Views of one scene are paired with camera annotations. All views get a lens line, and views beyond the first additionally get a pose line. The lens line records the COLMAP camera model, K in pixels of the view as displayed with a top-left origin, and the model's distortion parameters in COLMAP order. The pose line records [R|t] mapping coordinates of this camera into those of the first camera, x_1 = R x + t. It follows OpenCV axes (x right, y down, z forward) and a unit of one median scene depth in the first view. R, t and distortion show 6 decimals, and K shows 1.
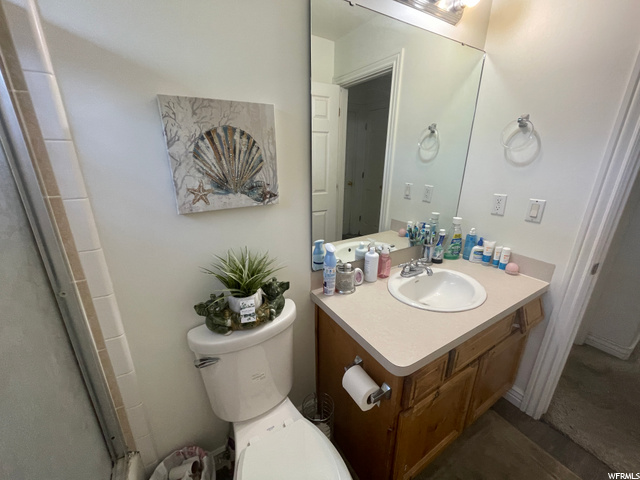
lens RADIAL K [[257.1, 0, 320.2], [0, 257.1, 238.5], [0, 0, 1]] dist [-0.002749, 0.000811]
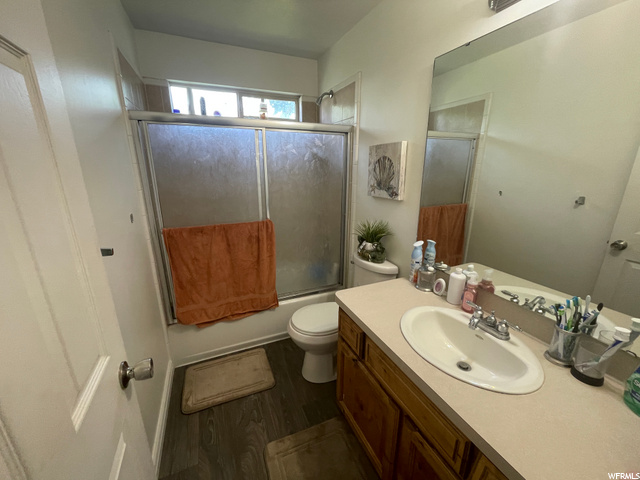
lens RADIAL K [[257.1, 0, 318.9], [0, 257.1, 239.5], [0, 0, 1]] dist [-0.002749, 0.000811]
pose [[-0.128753, 0.262459, -0.956315, 1.730629], [-0.318766, 0.902210, 0.290527, -0.257974], [0.939048, 0.342247, -0.032499, 0.773670]]
